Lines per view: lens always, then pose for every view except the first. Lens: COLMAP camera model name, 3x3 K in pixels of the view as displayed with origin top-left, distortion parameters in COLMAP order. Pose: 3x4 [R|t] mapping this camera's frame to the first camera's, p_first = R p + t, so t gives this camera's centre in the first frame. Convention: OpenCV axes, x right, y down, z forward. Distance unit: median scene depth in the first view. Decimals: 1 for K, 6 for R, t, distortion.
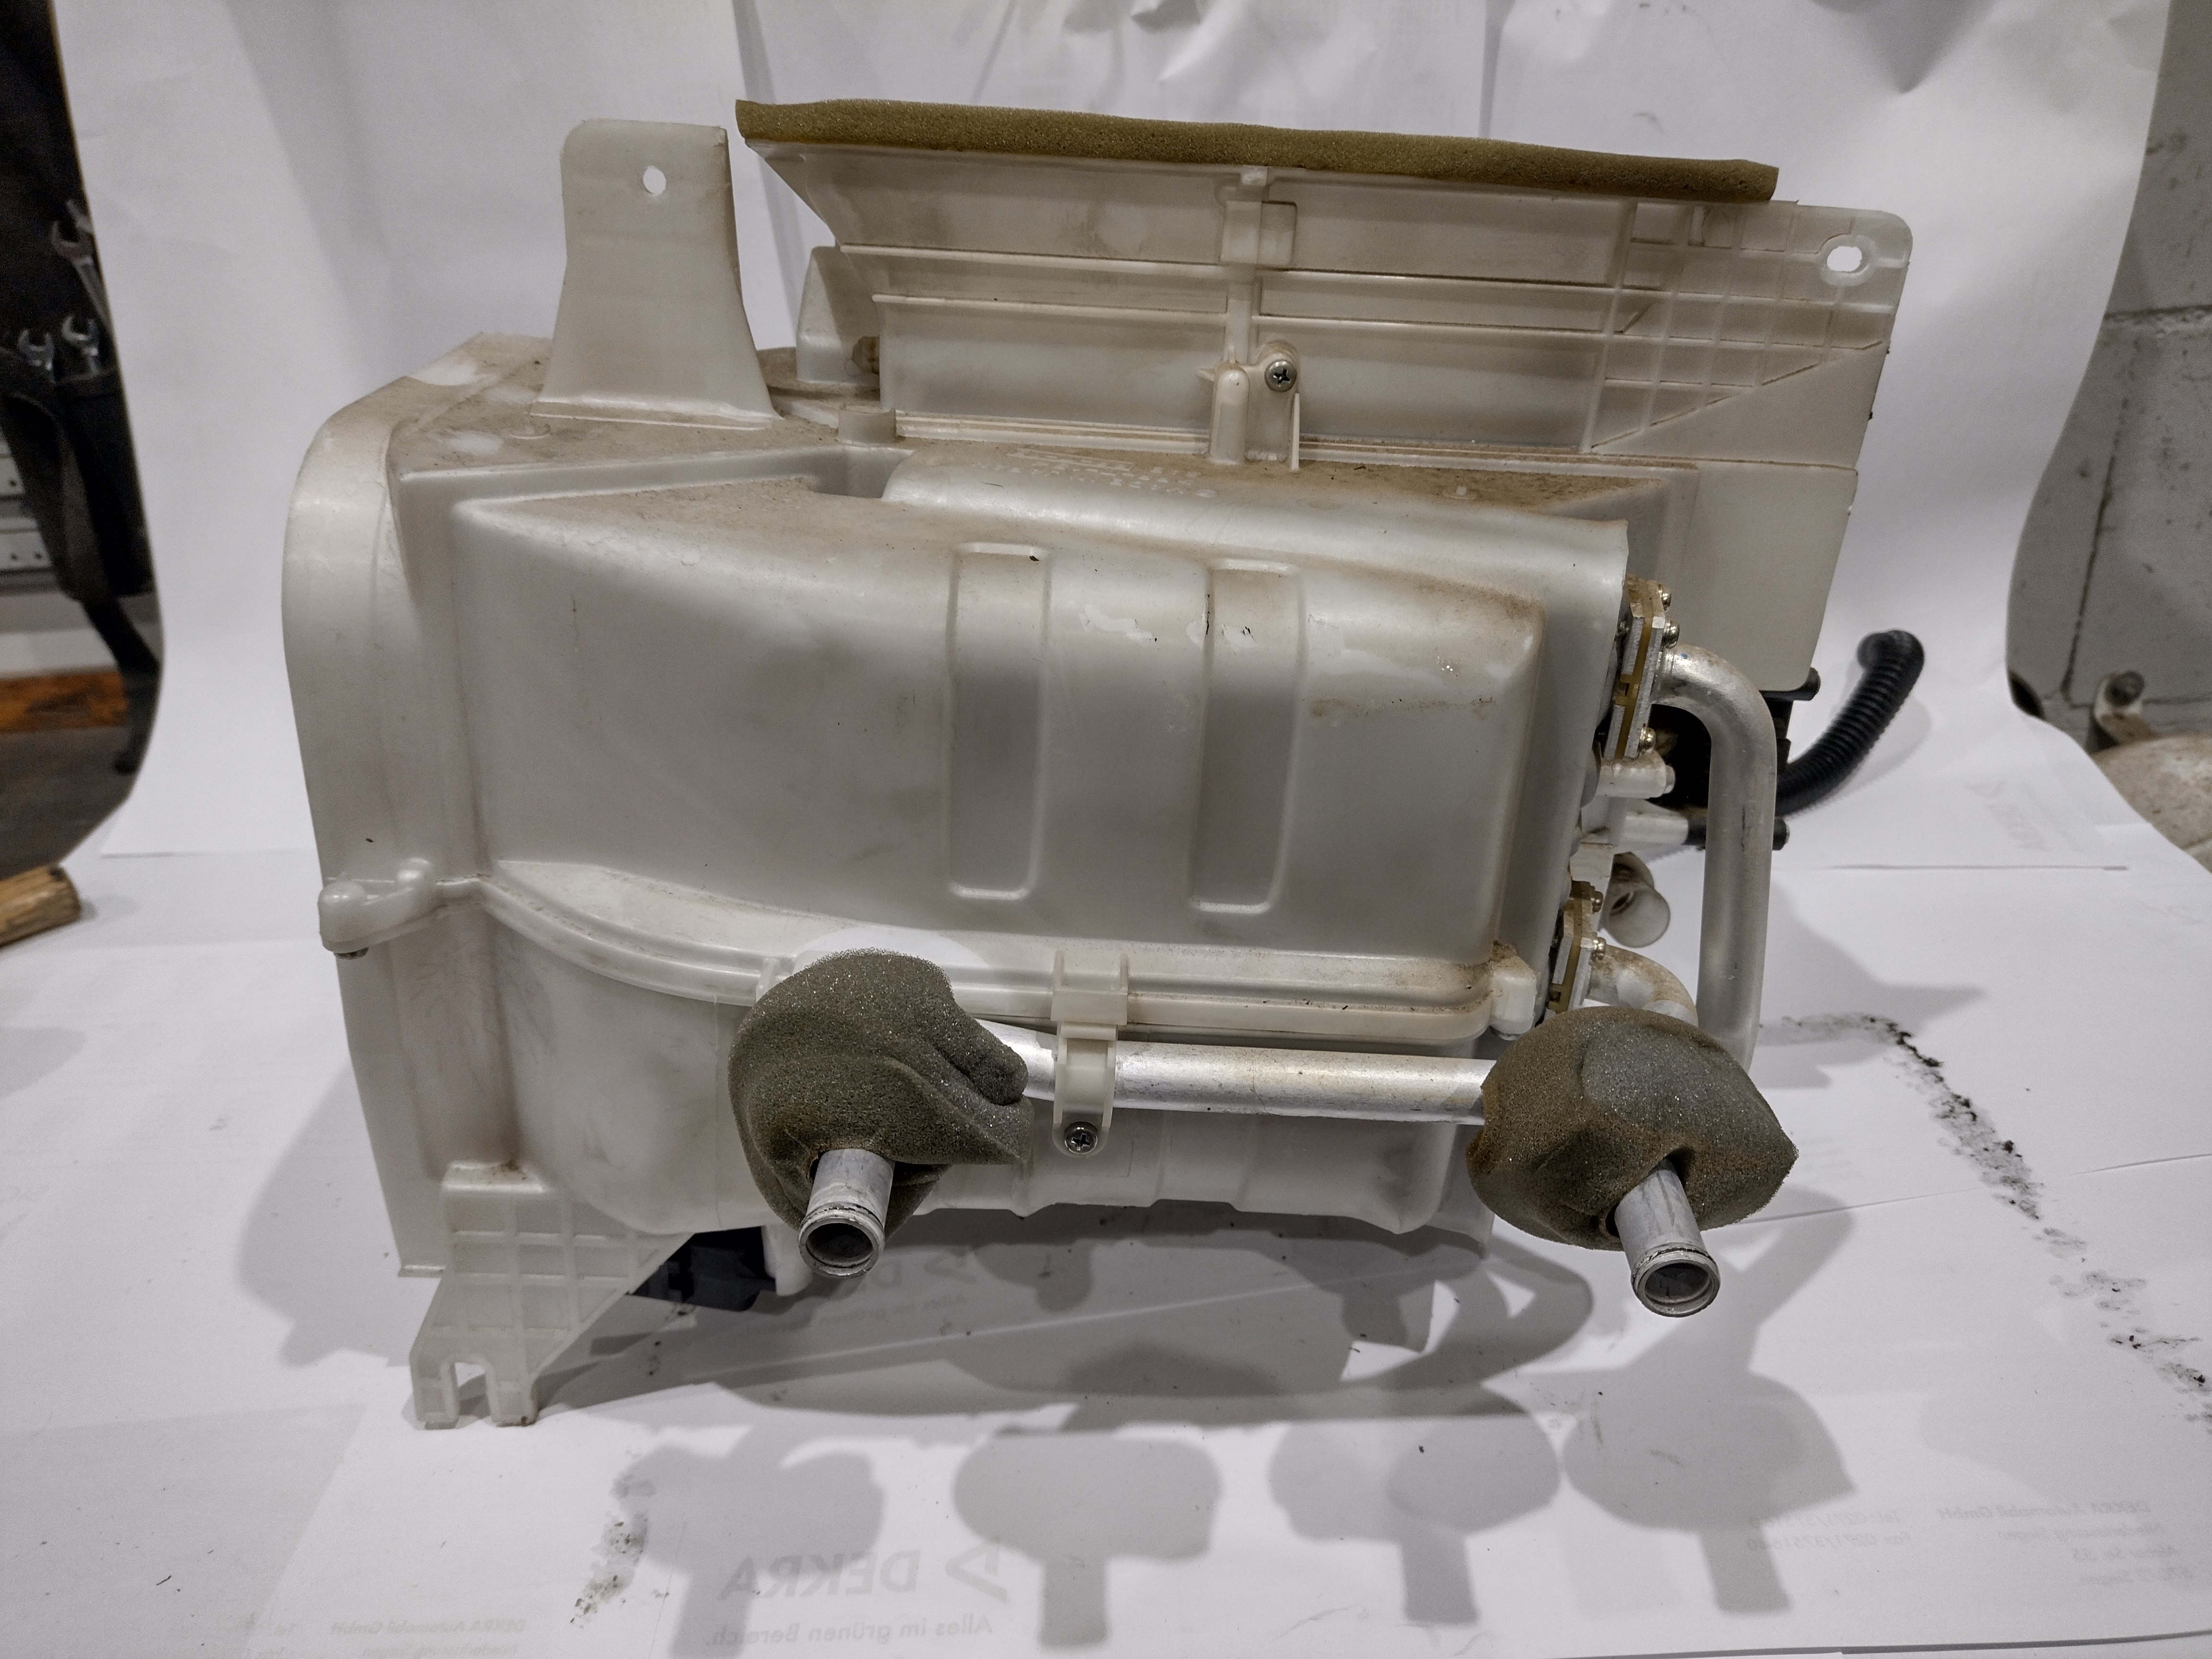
lens RADIAL K [[1707.1, 0, 1105.2], [0, 1707.1, 827.0], [0, 0, 1]] dist [-0.032664, 0.003024]
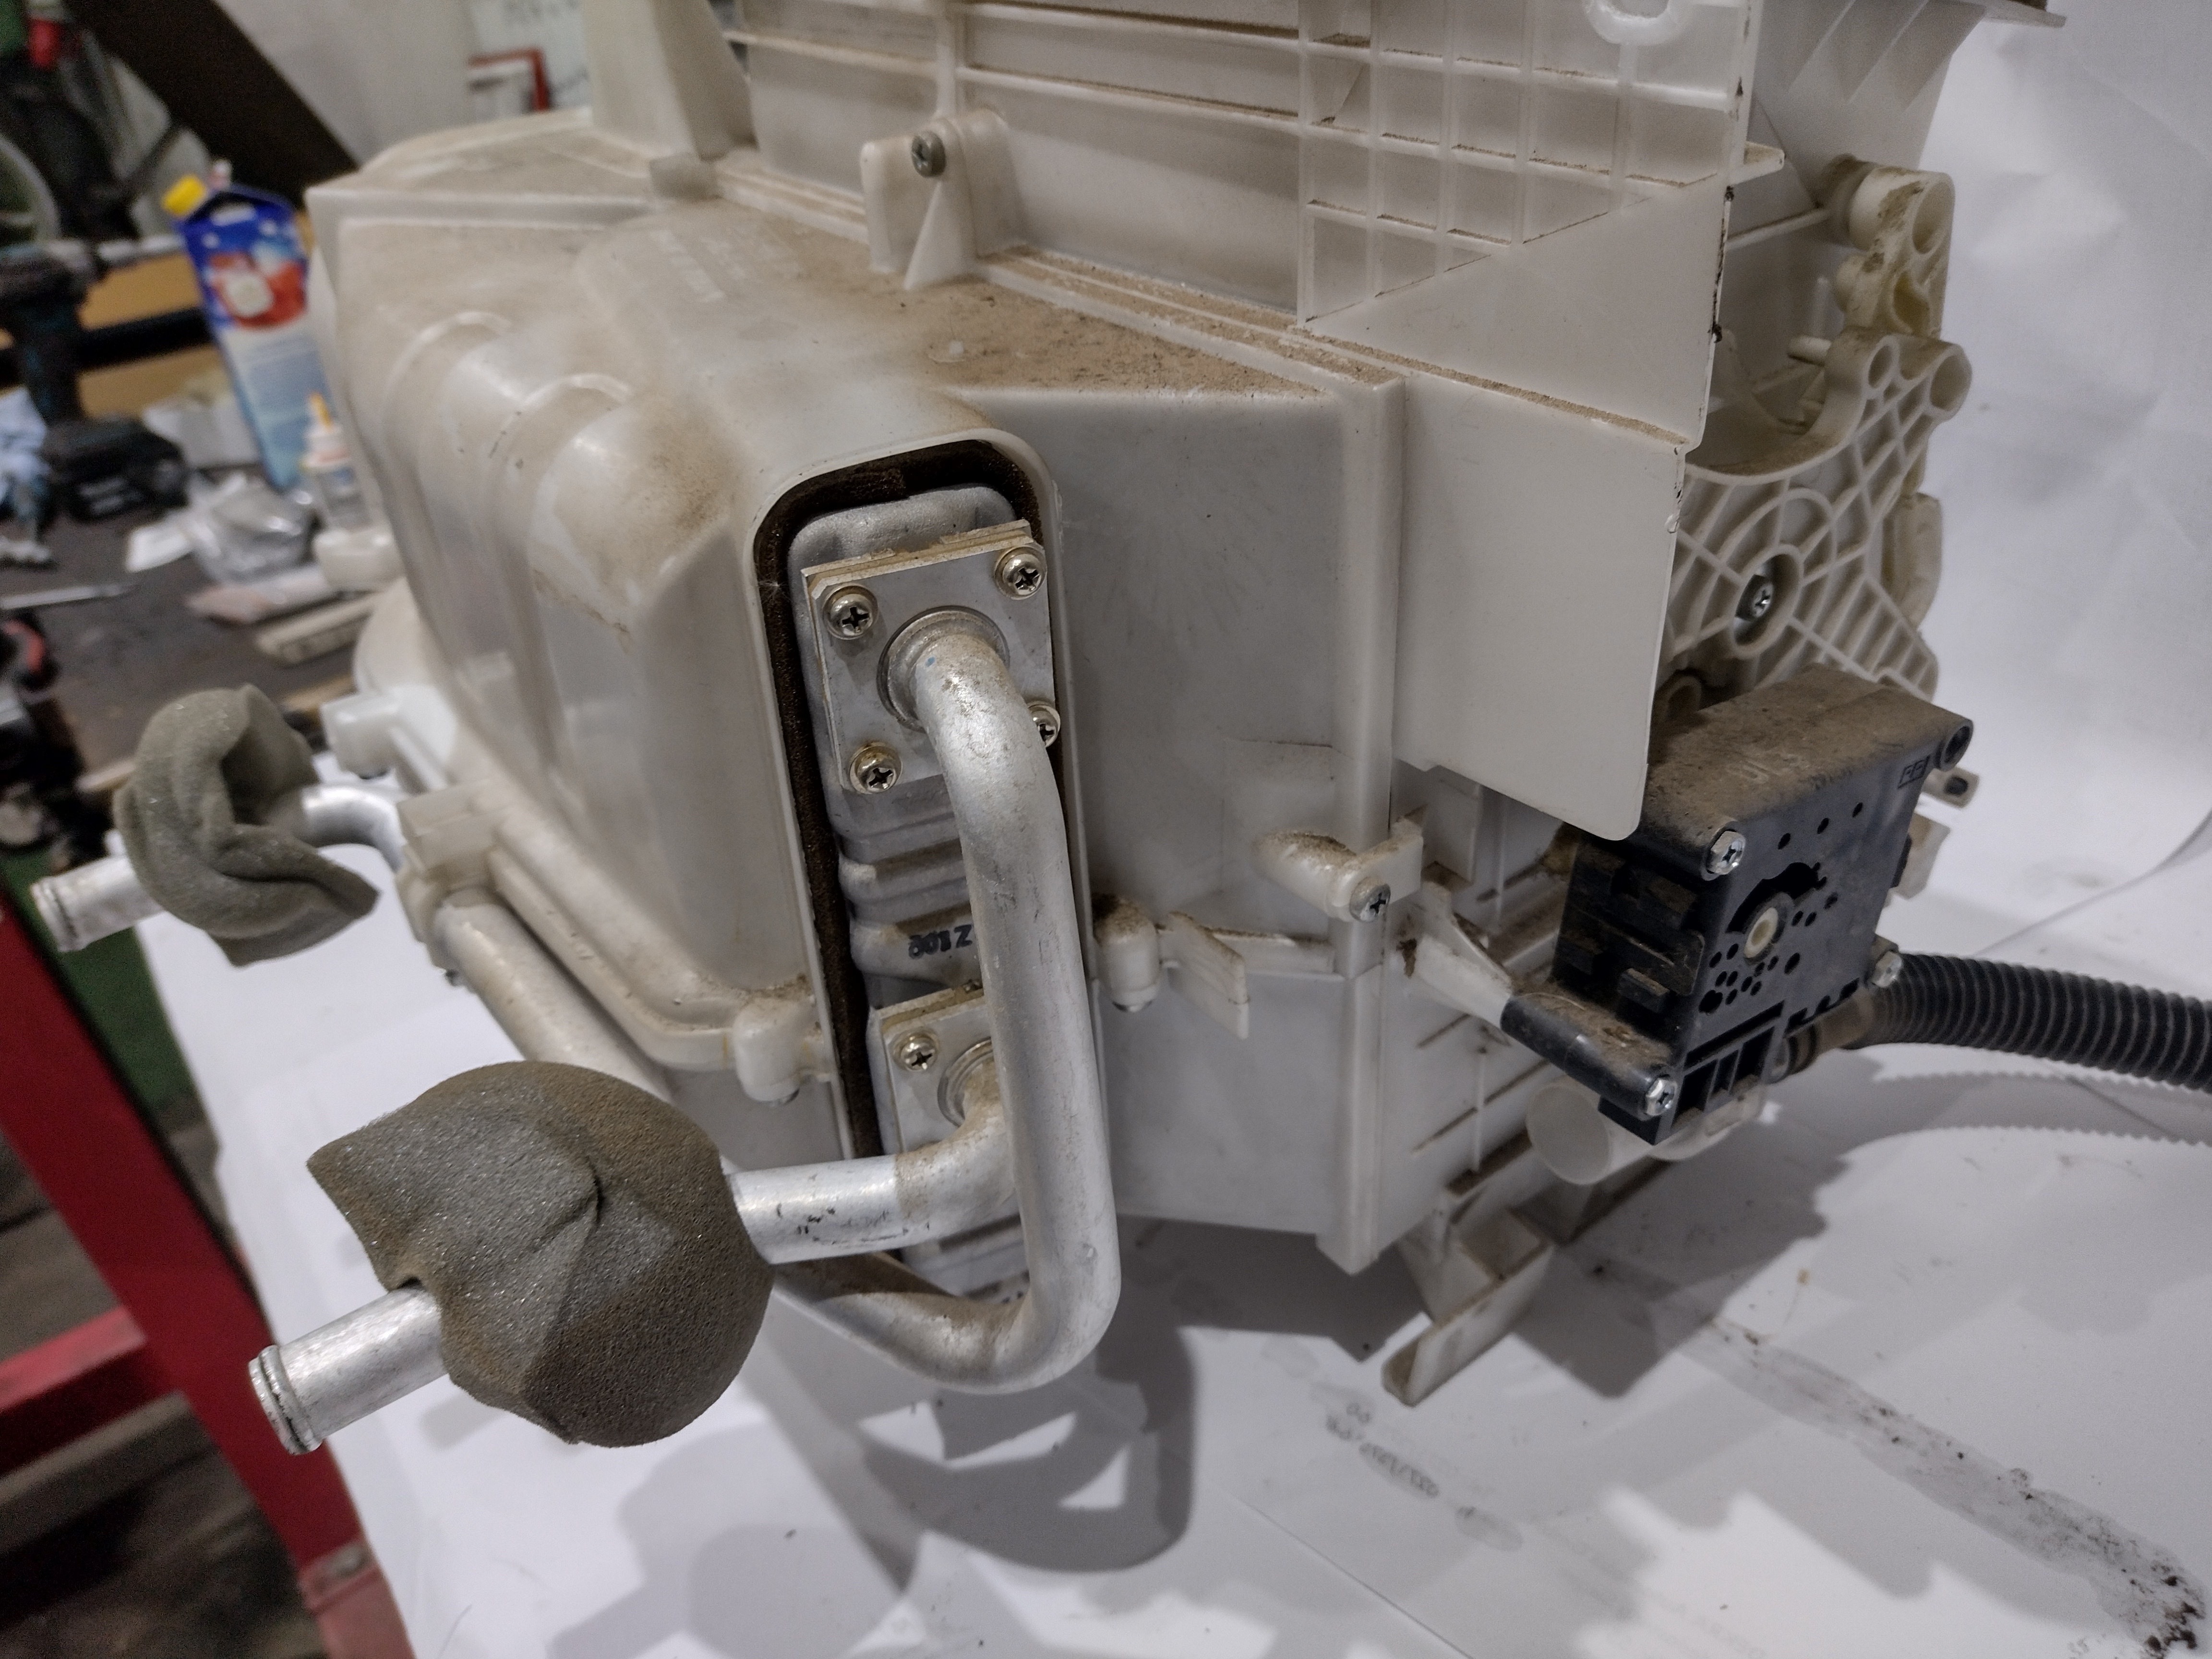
lens RADIAL K [[1707.1, 0, 1103.4], [0, 1707.1, 832.1], [0, 0, 1]] dist [-0.032664, 0.003024]
pose [[0.604097, 0.357683, -0.712131, 0.743193], [-0.265603, 0.932889, 0.243254, -0.185331], [0.751347, 0.042196, 0.658557, 0.572009]]
